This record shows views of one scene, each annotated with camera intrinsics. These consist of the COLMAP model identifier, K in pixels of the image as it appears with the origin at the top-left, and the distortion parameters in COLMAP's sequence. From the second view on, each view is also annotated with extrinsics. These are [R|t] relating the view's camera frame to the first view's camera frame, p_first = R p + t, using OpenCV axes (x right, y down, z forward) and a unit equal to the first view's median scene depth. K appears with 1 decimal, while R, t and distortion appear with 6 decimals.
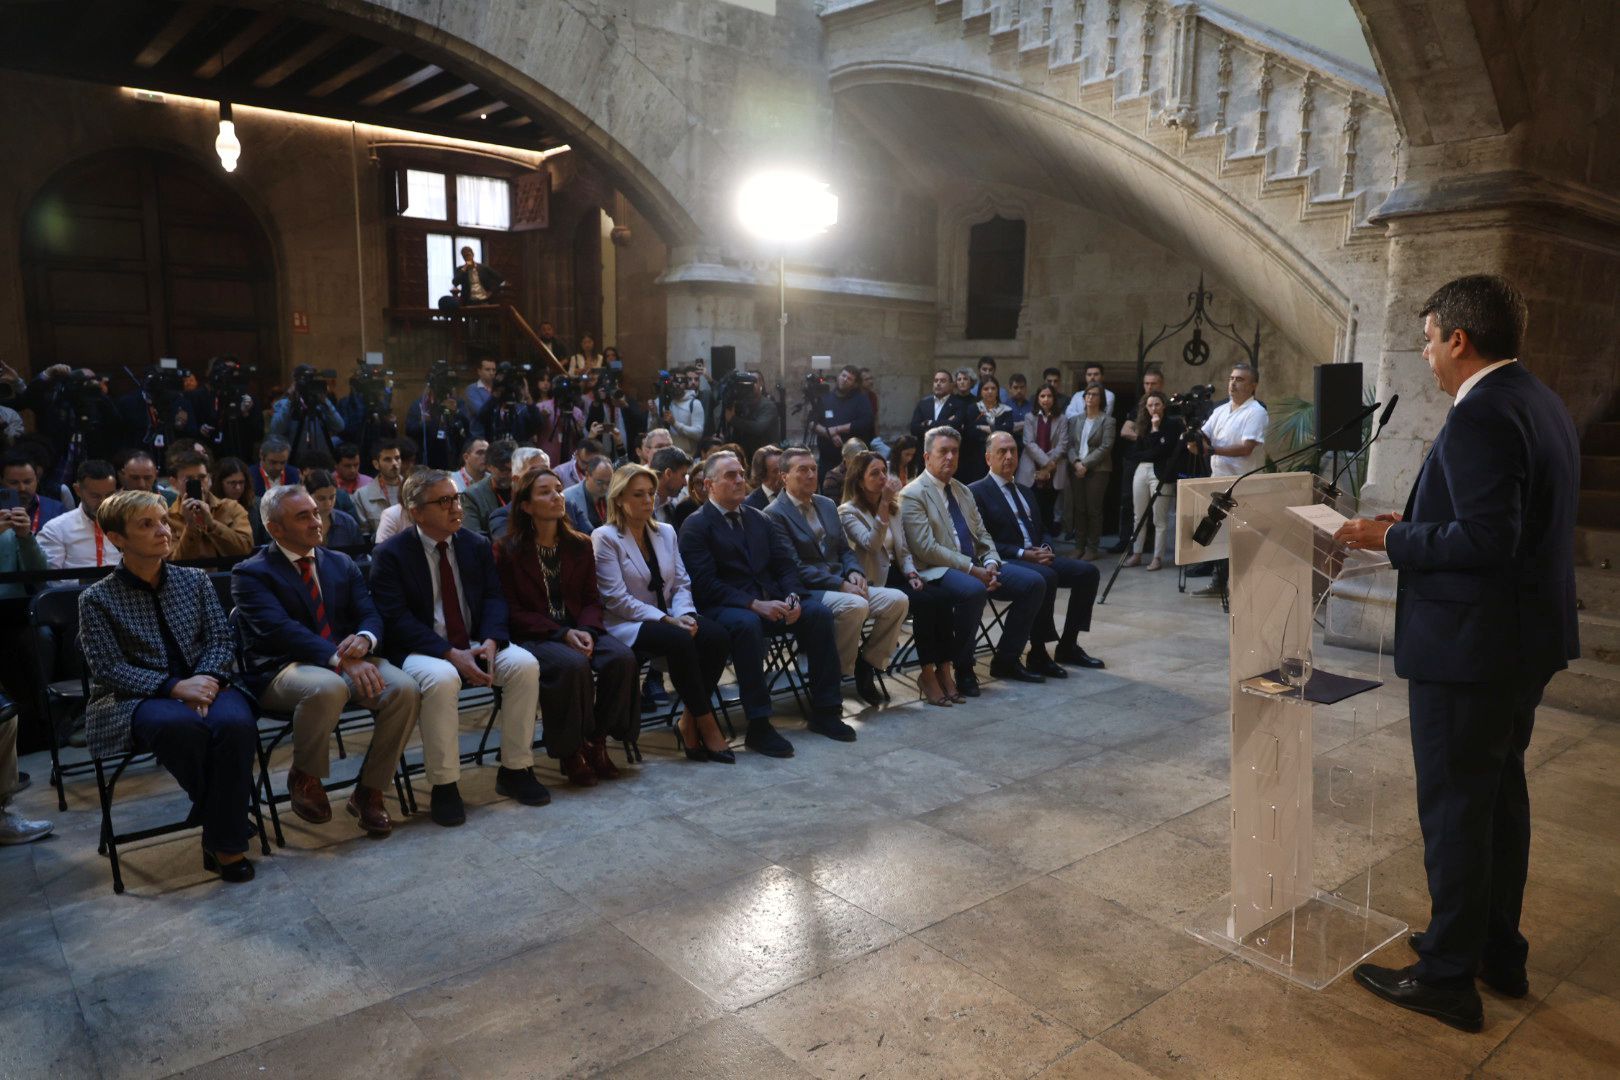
lens RADIAL K [[1077.0, 0, 810.0], [0, 1077.0, 540.0], [0, 0, 1]] dist [0.008501, 0.001501]
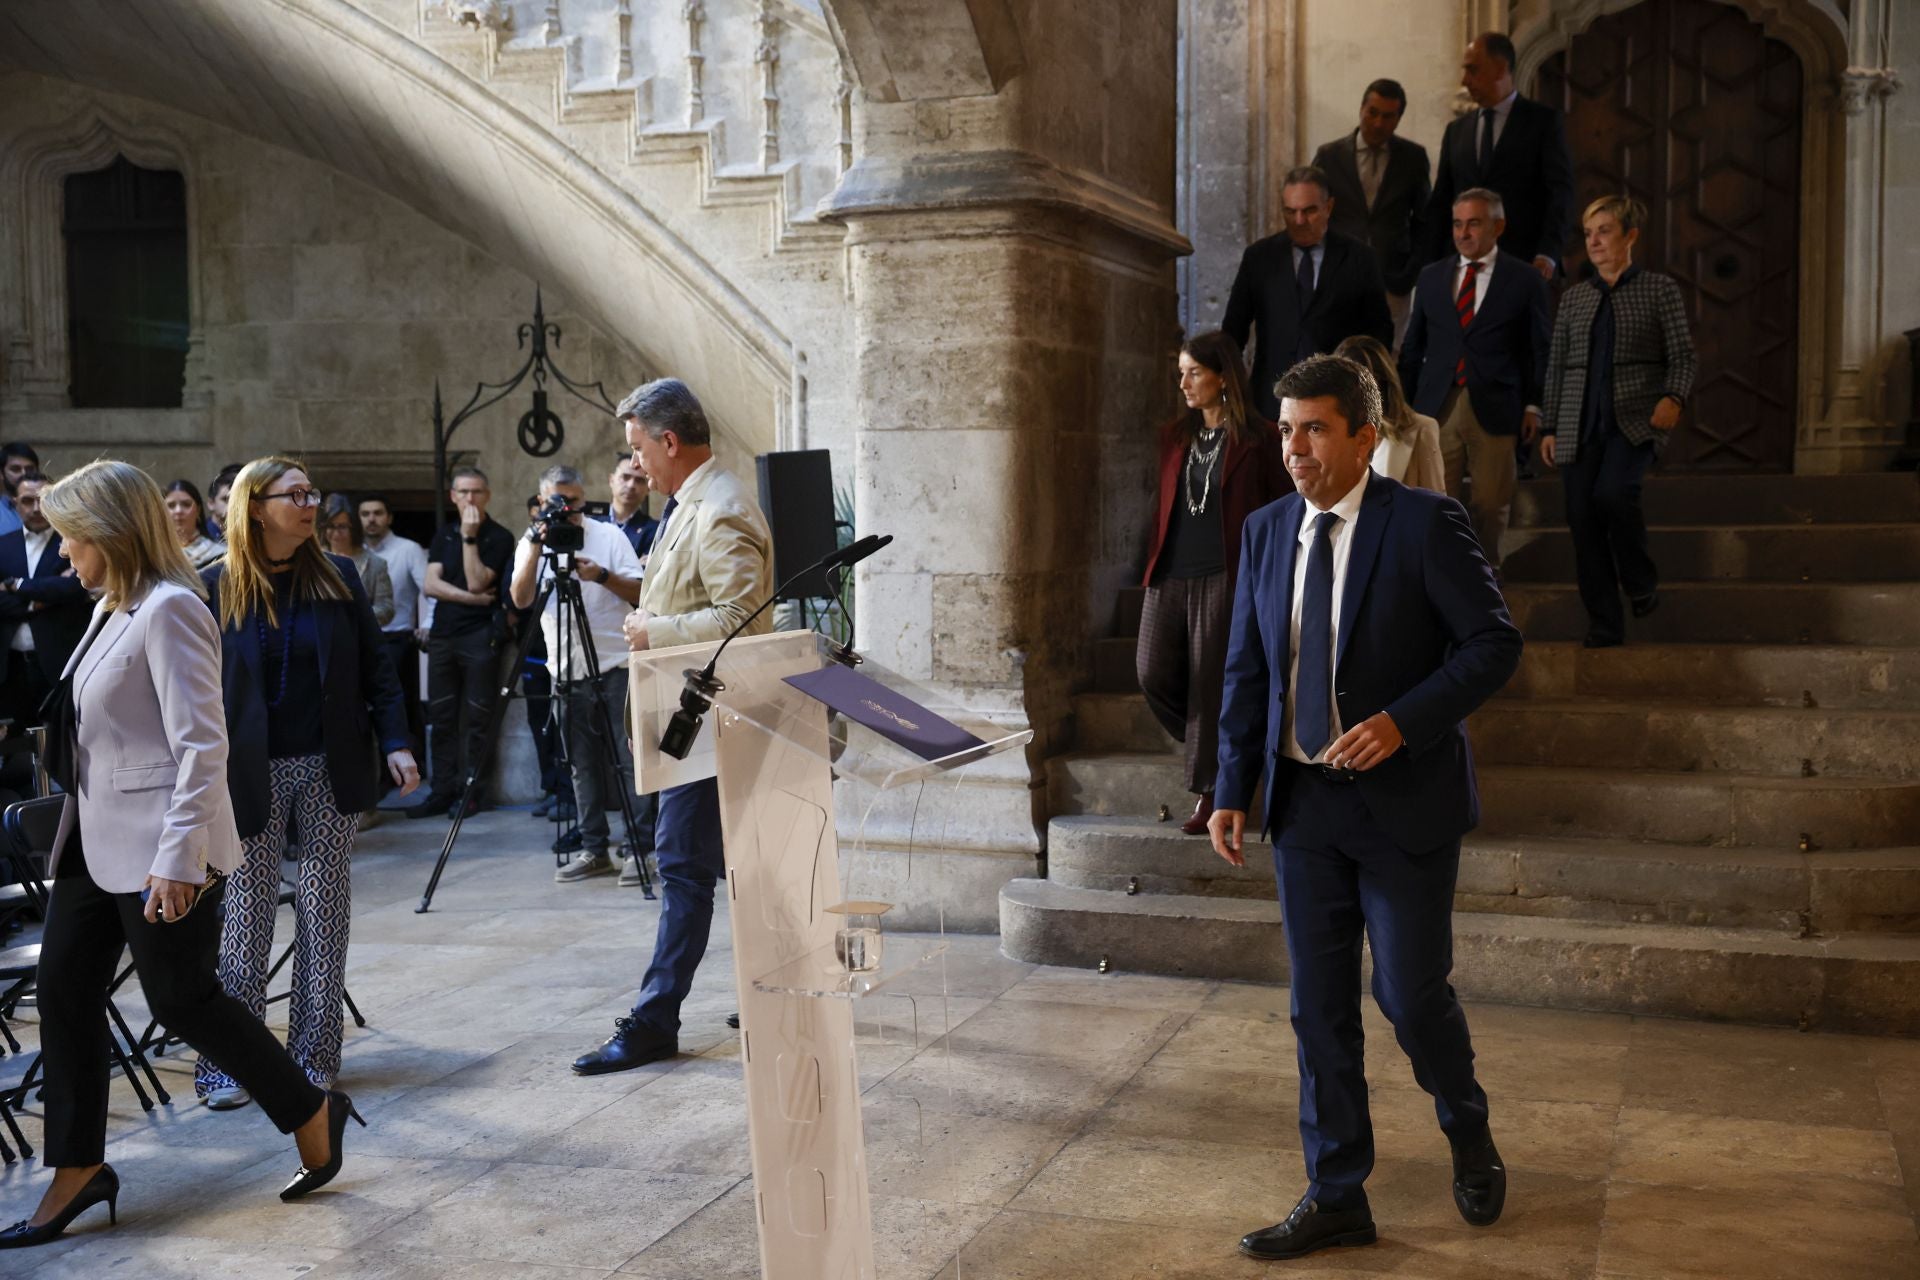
lens RADIAL K [[2223.6, 0, 921.0], [0, 2223.6, 636.3], [0, 0, 1]] dist [0.003639, 0.355466]
pose [[0.860988, -0.057258, 0.505391, -0.061176], [0.097004, 0.993890, -0.052653, 0.006939], [-0.499289, 0.094359, 0.861282, -0.063382]]
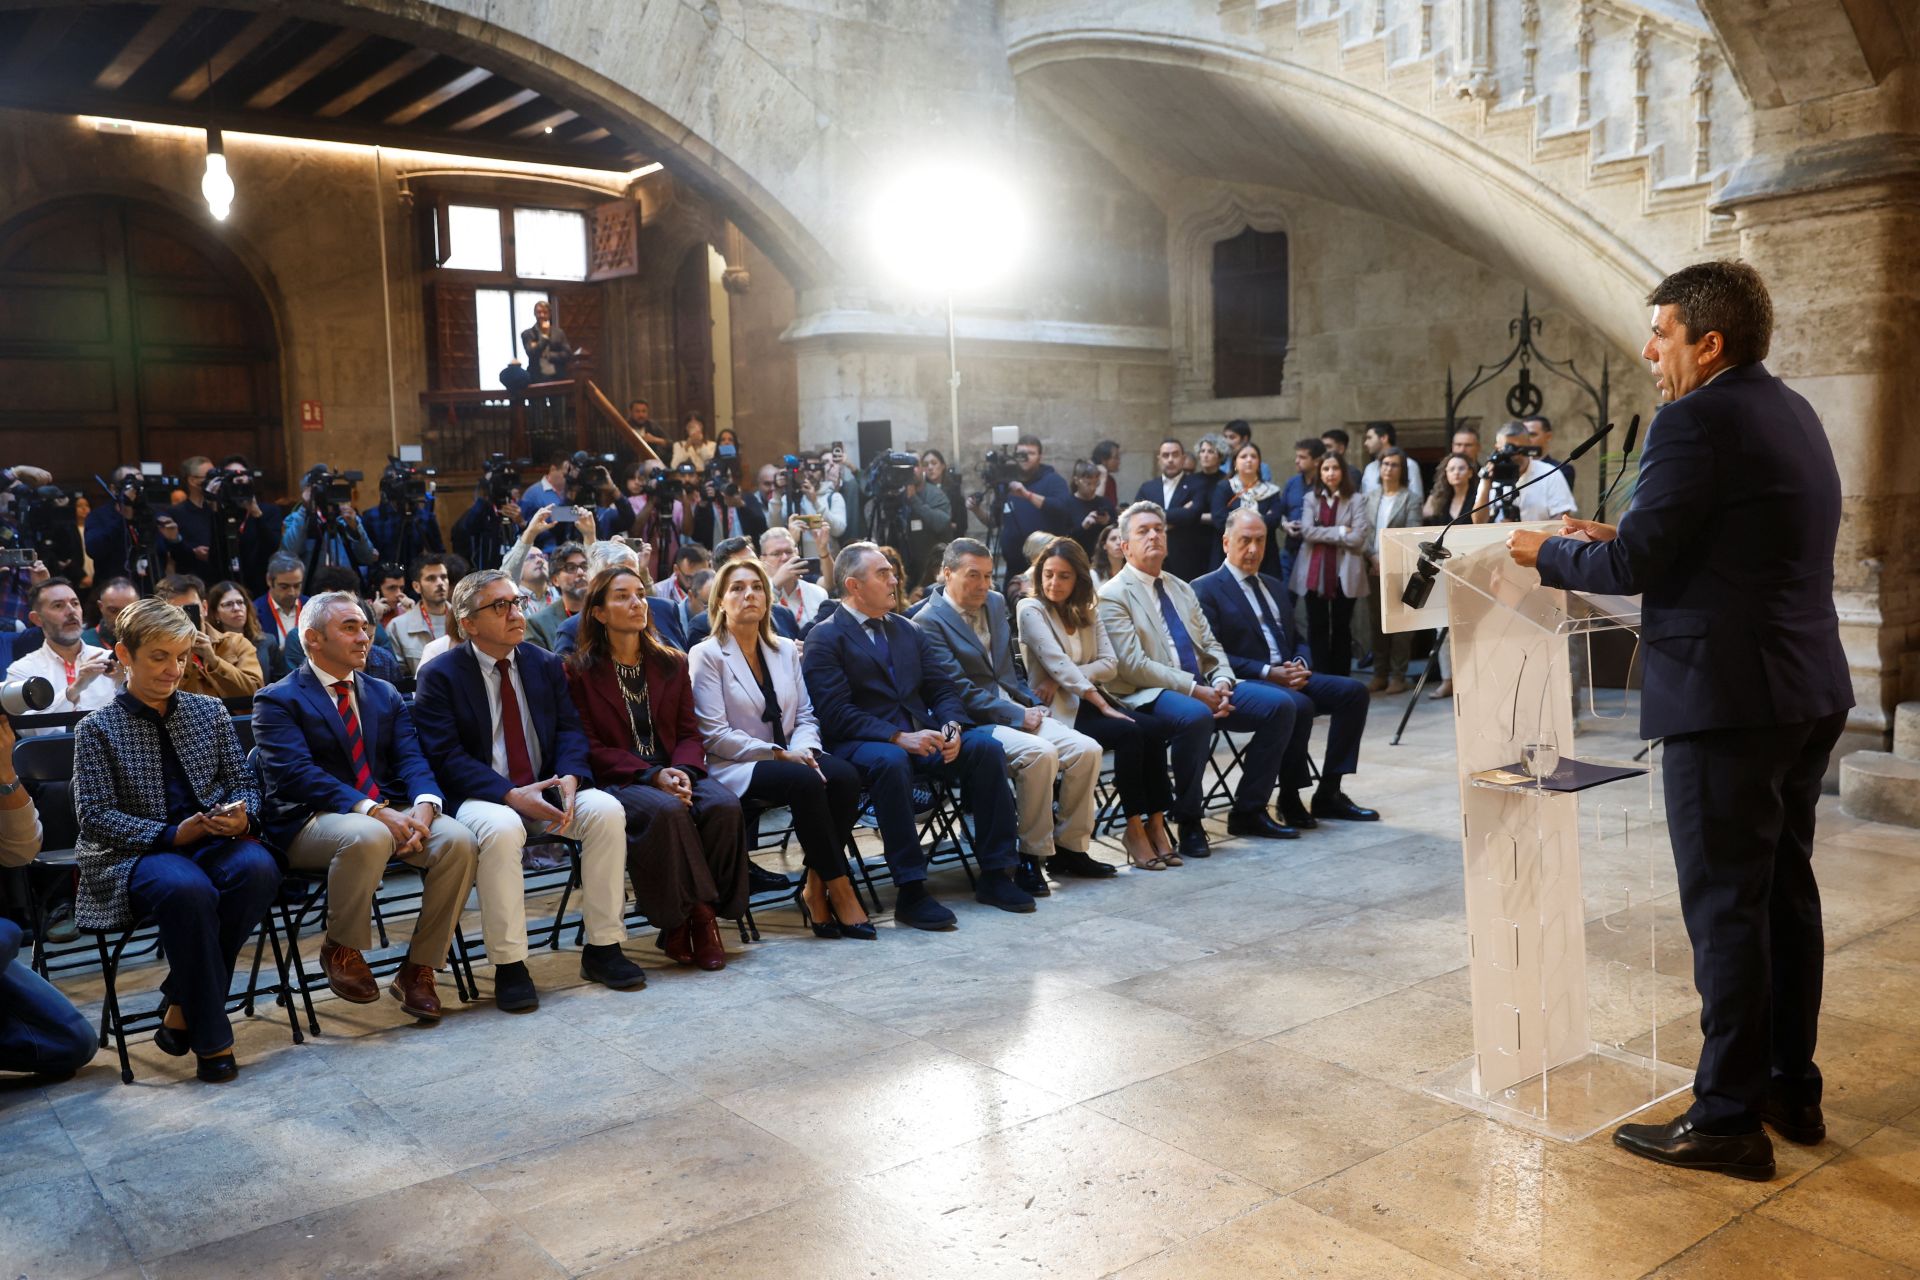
lens RADIAL K [[1604.0, 0, 960.0], [0, 1604.0, 640.0], [0, 0, 1]] dist [-0.043357, 0.106966]
pose [[0.998126, -0.036100, -0.049415, 0.033910], [0.033606, 0.998163, -0.050404, 0.034051], [0.051144, 0.048649, 0.997506, -0.099038]]
